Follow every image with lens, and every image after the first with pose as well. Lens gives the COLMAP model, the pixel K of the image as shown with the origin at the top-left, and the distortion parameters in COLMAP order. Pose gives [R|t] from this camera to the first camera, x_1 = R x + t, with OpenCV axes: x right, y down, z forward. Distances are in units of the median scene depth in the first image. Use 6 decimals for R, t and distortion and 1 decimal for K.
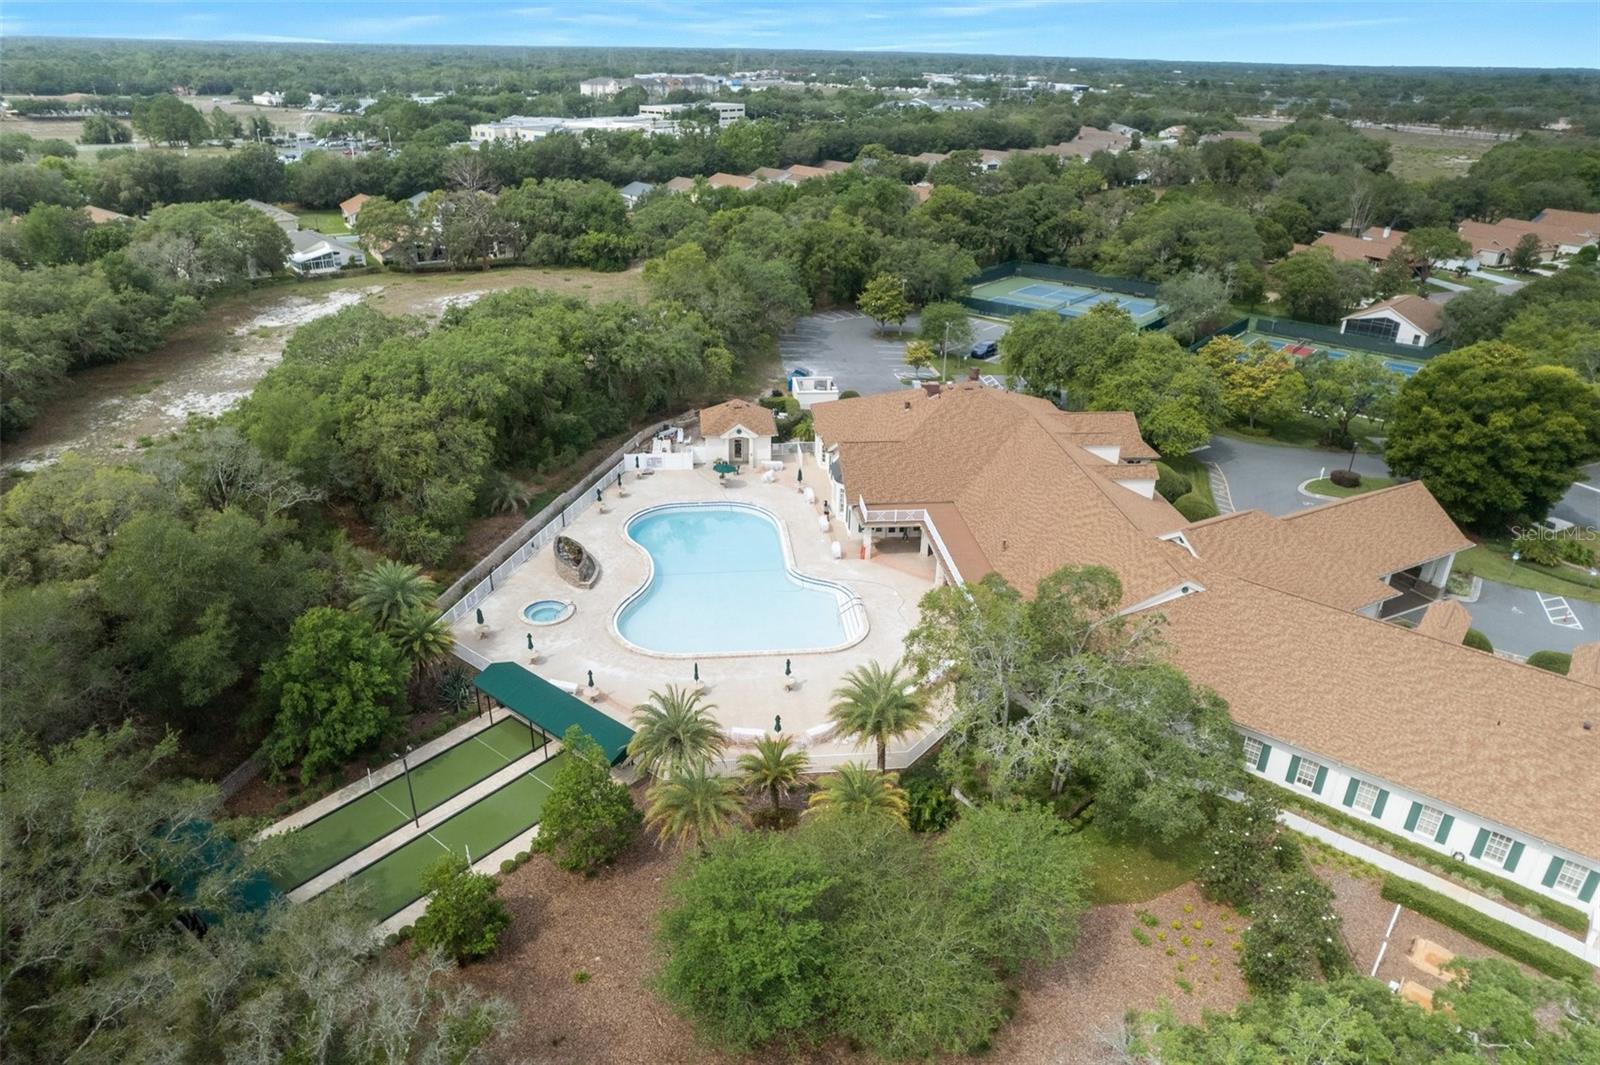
lens RADIAL K [[1038.7, 0, 800.0], [0, 1038.7, 532.5], [0, 0, 1]] dist [-0.086121, 0.084275]
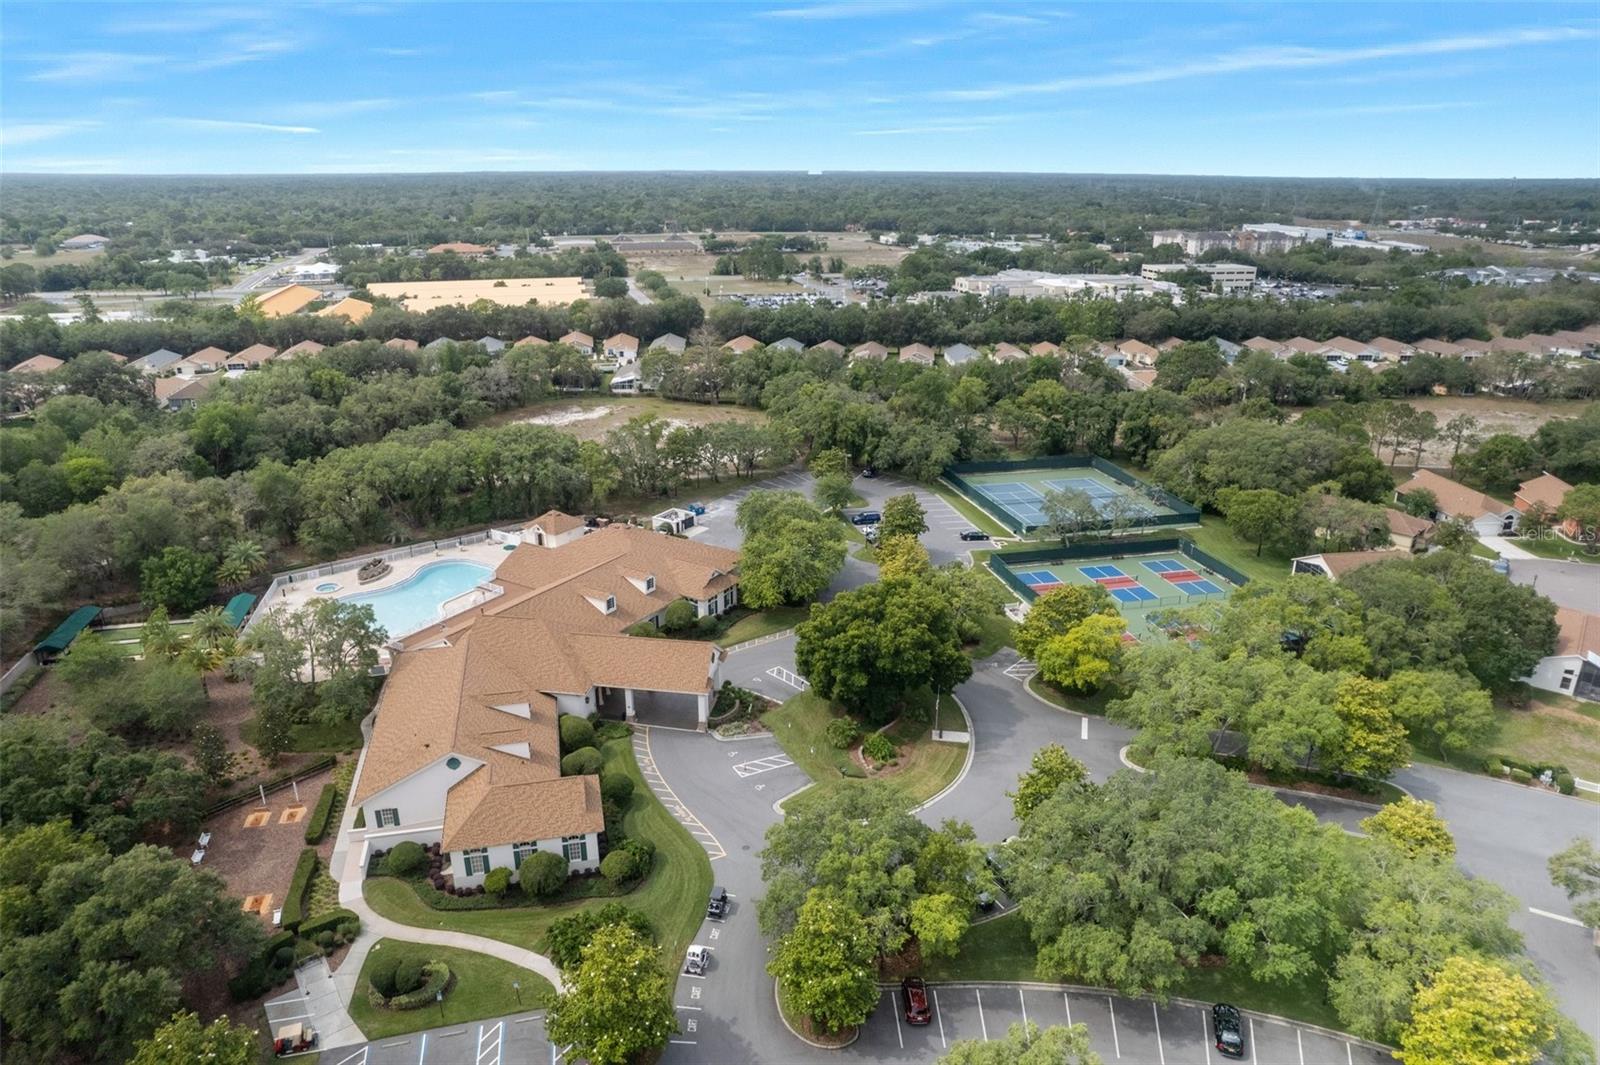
lens RADIAL K [[1038.7, 0, 800.0], [0, 1038.7, 532.5], [0, 0, 1]] dist [-0.086121, 0.084275]
pose [[0.789604, 0.190975, -0.583142, 0.405843], [-0.253087, 0.967095, -0.025976, -0.052357], [0.558992, 0.168096, 0.811955, -0.025455]]
